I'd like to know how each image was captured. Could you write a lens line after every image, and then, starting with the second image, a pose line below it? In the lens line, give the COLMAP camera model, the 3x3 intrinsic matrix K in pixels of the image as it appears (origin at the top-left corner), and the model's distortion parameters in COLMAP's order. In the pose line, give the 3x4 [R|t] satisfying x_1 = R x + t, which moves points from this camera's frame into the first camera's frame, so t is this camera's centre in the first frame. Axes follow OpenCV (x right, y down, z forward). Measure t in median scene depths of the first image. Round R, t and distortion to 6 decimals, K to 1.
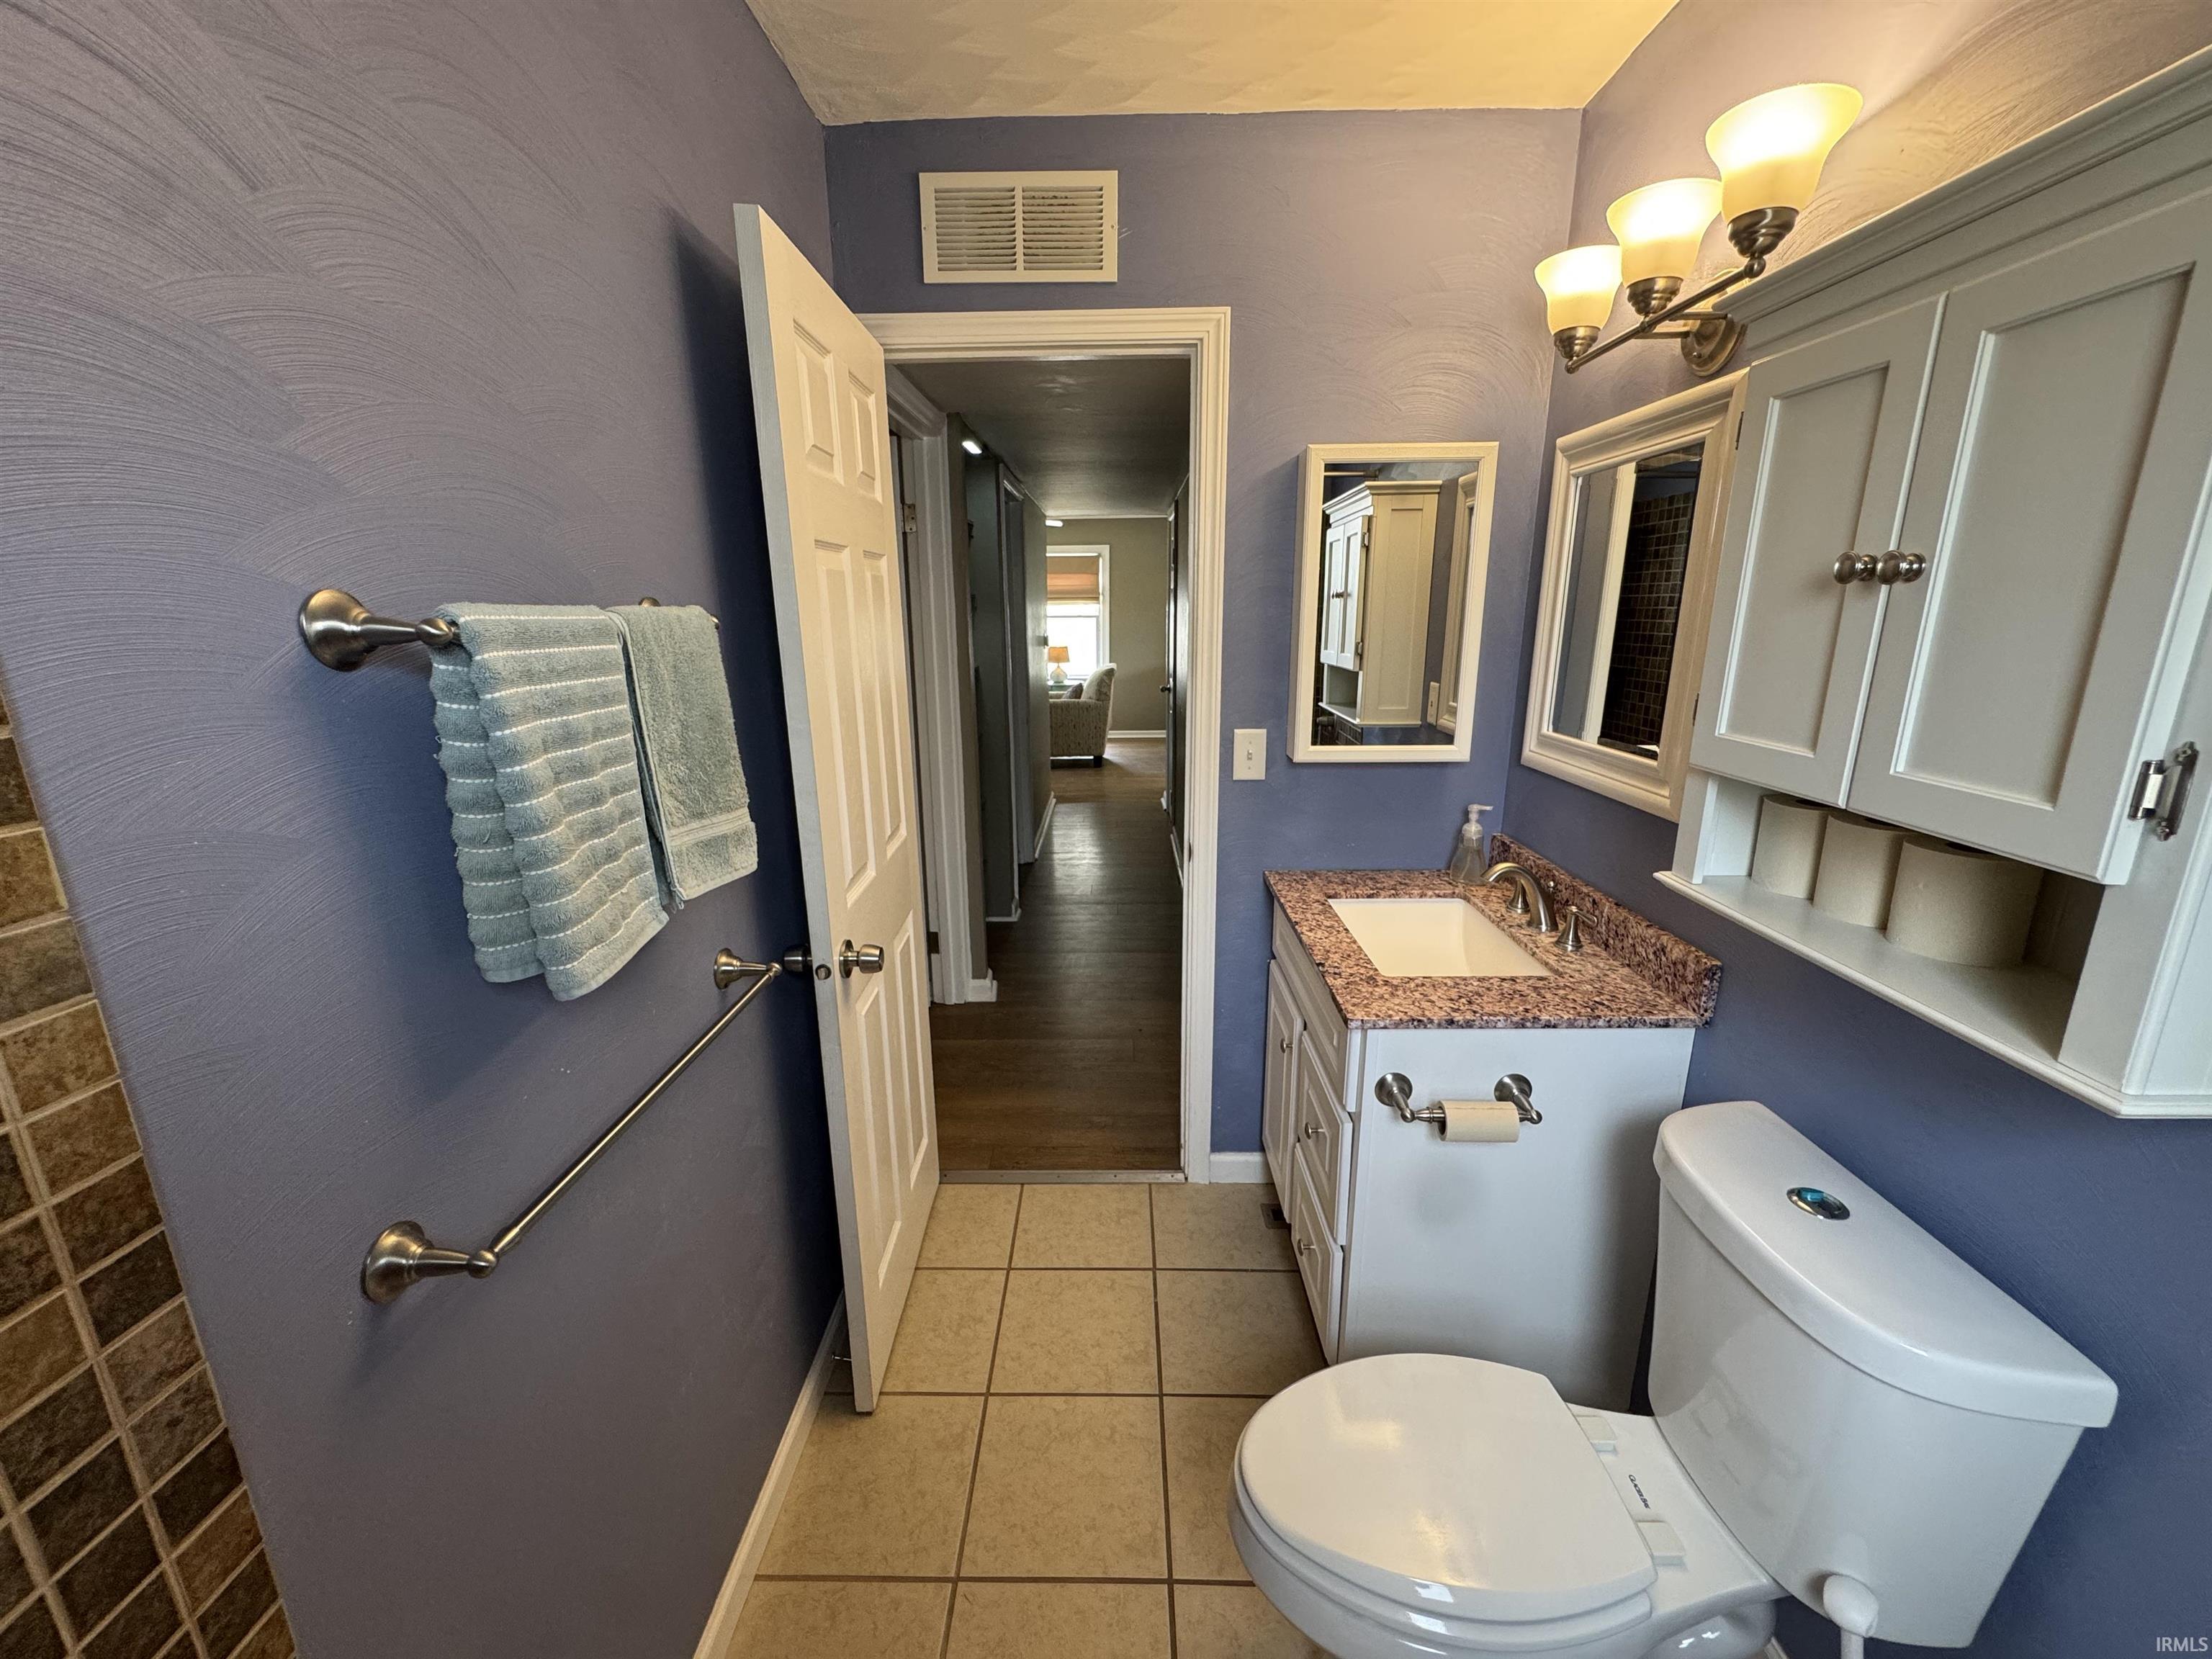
lens RADIAL K [[884.3, 0, 1103.3], [0, 884.3, 828.8], [0, 0, 1]] dist [-0.003421, 0.000293]
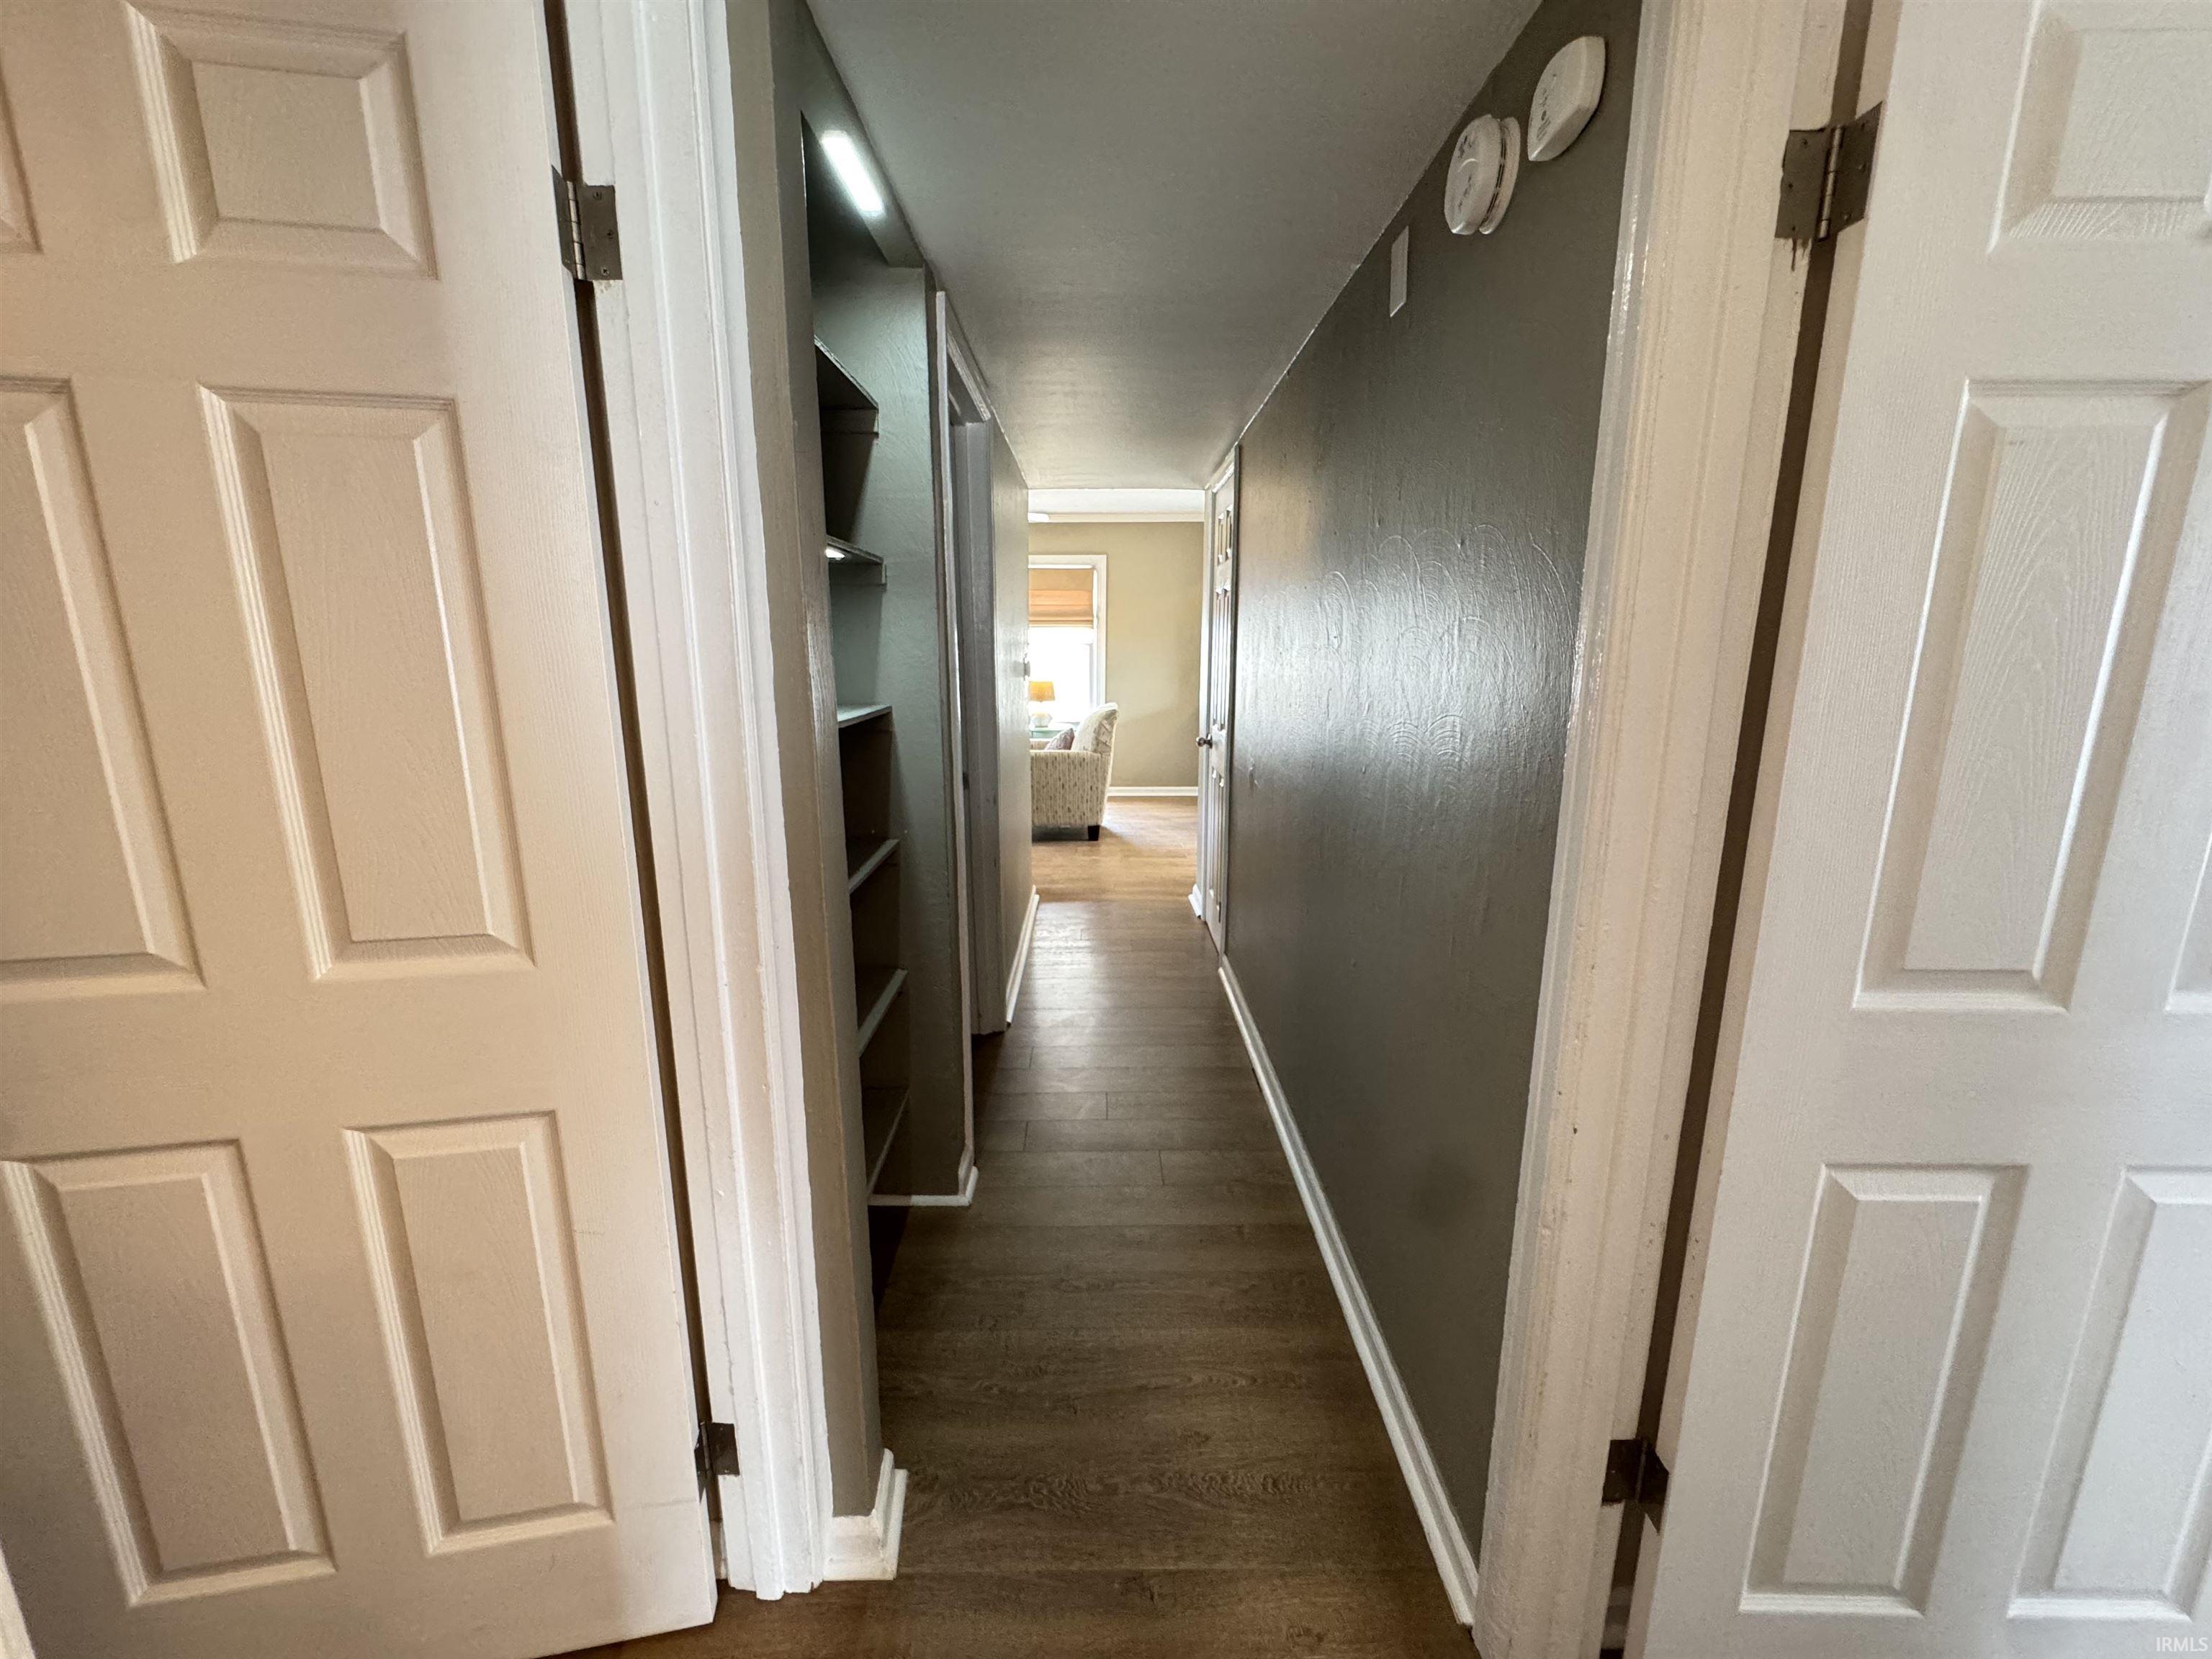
lens RADIAL K [[884.3, 0, 1103.3], [0, 884.3, 828.8], [0, 0, 1]] dist [-0.003421, 0.000293]
pose [[0.999659, 0.006896, 0.025171, -0.017496], [-0.005838, 0.999106, -0.041871, -0.048828], [-0.025437, 0.041710, 0.998806, 0.252119]]
